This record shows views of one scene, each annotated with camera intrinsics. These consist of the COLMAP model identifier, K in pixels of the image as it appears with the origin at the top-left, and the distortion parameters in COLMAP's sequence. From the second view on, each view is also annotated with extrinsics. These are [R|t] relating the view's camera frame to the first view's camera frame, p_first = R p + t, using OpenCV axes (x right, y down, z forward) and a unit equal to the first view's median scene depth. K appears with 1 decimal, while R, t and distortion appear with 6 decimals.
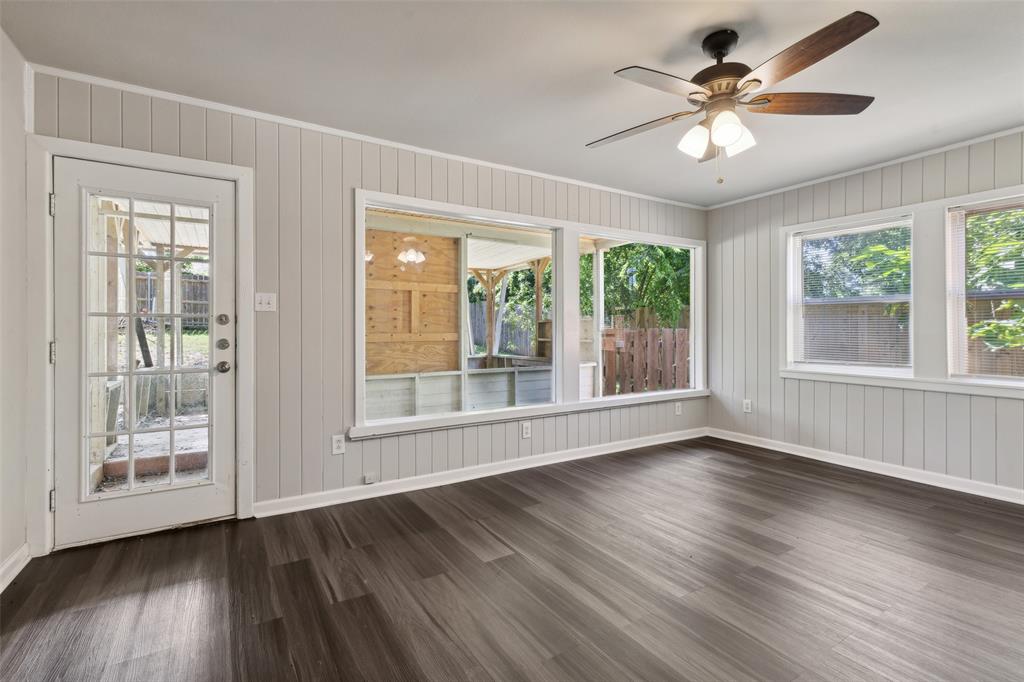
lens RADIAL K [[463.4, 0, 496.2], [0, 463.4, 337.6], [0, 0, 1]] dist [0.002044, 0.000176]
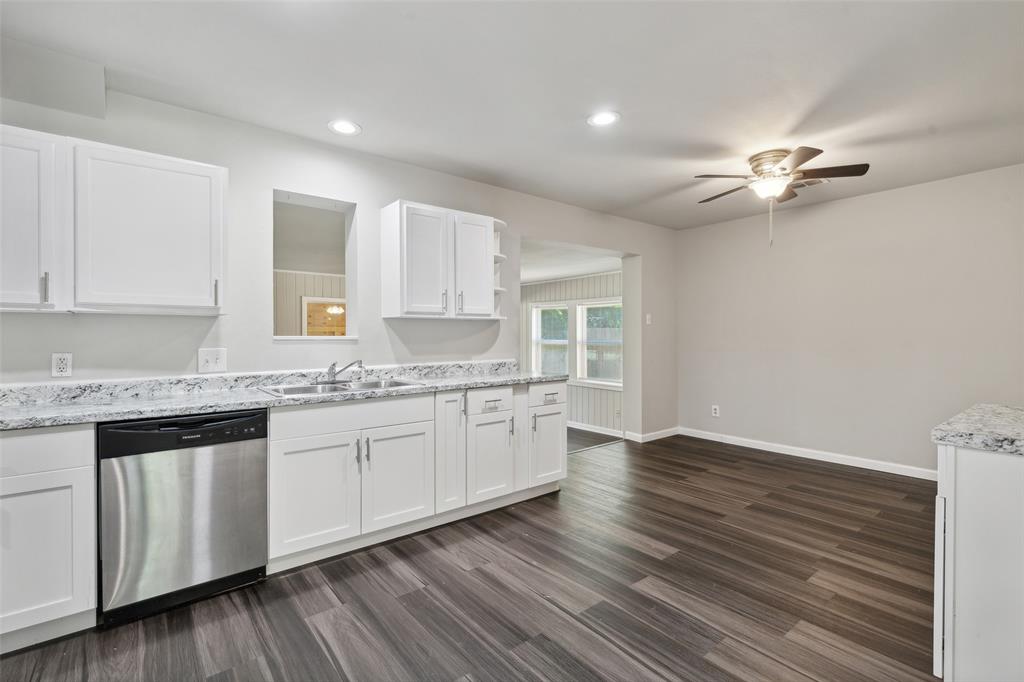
lens RADIAL K [[467.1, 0, 511.2], [0, 467.1, 338.4], [0, 0, 1]] dist [0.010129, 0.000085]
pose [[0.990950, -0.001176, 0.134229, 0.268504], [0.001230, 0.999999, -0.000319, -0.086454], [-0.134229, 0.000481, 0.990950, -0.932260]]
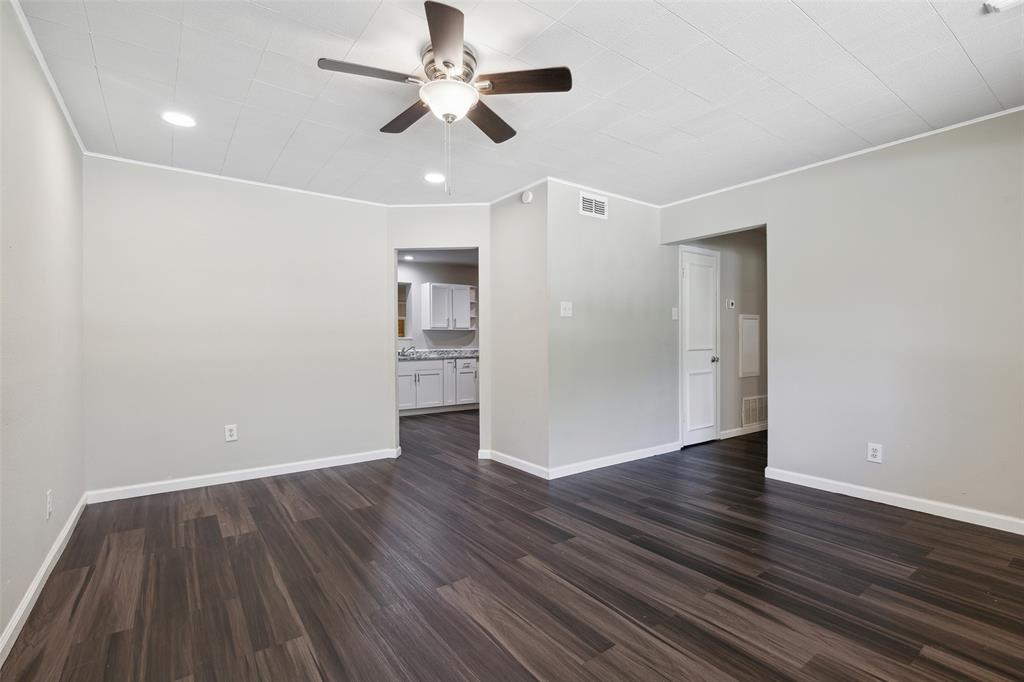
lens RADIAL K [[467.1, 0, 511.2], [0, 467.1, 338.4], [0, 0, 1]] dist [0.010129, 0.000085]
pose [[0.996887, -0.003601, 0.078764, 0.361486], [0.004335, 0.999949, -0.009140, -0.069096], [-0.078727, 0.009453, 0.996851, -1.956834]]
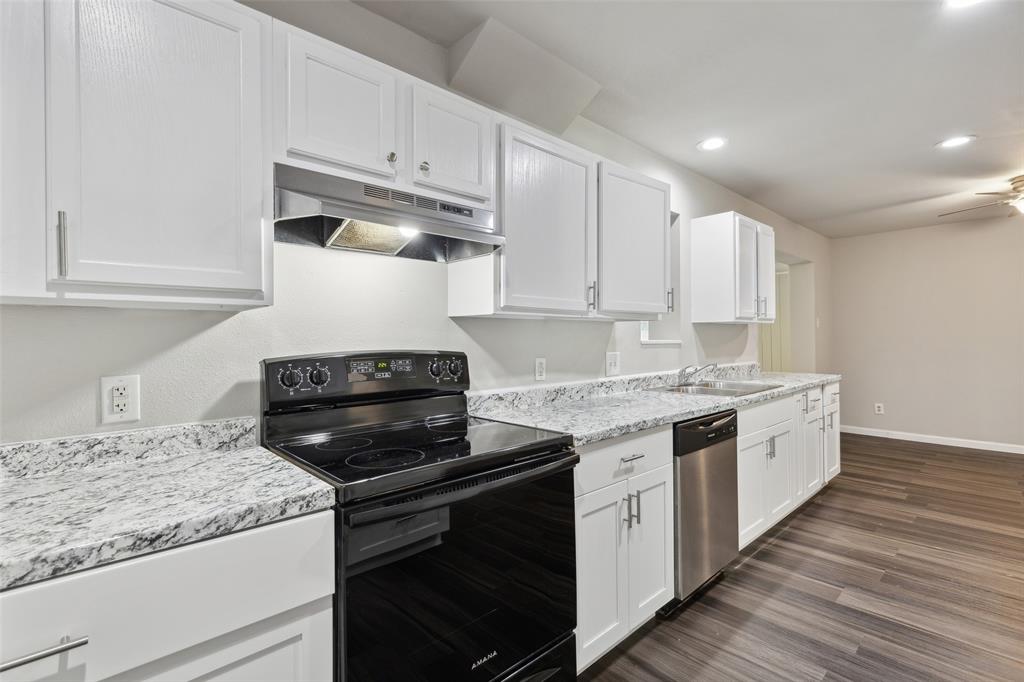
lens RADIAL K [[463.4, 0, 496.2], [0, 463.4, 337.6], [0, 0, 1]] dist [0.002044, 0.000176]
pose [[0.979865, -0.002985, 0.199640, -0.314686], [0.004925, 0.999945, -0.009221, -0.089461], [-0.199602, 0.010019, 0.979826, -0.862522]]
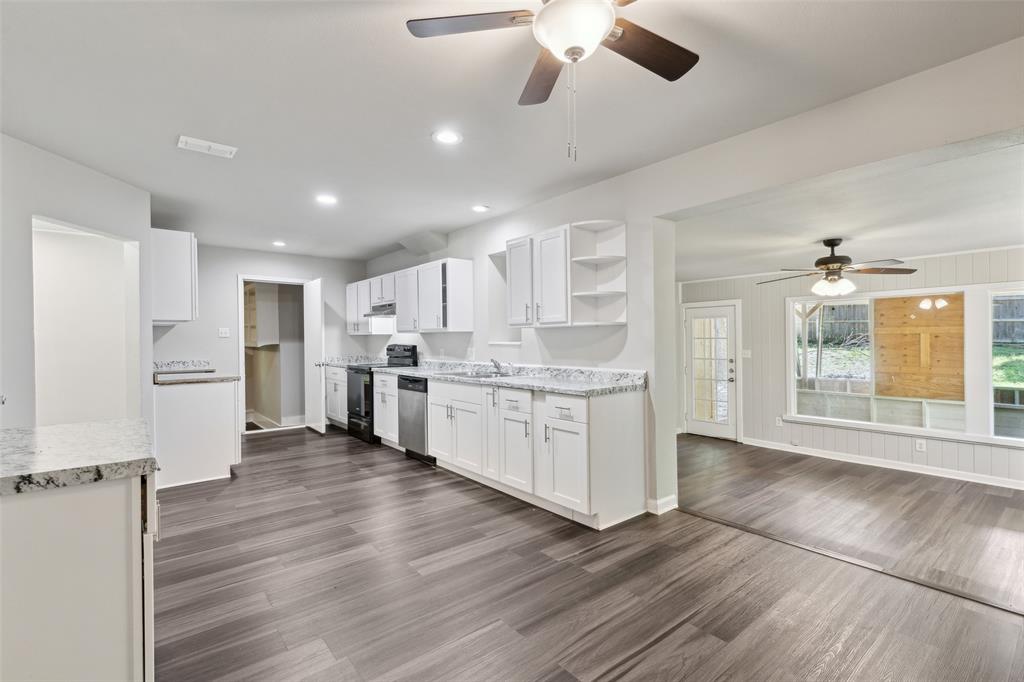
lens RADIAL K [[467.1, 0, 511.2], [0, 467.1, 338.4], [0, 0, 1]] dist [0.010129, 0.000085]
pose [[0.143717, -0.001482, -0.989618, 1.117173], [-0.003416, 0.999992, -0.001993, -0.096895], [0.989613, 0.003667, 0.143710, -0.353034]]
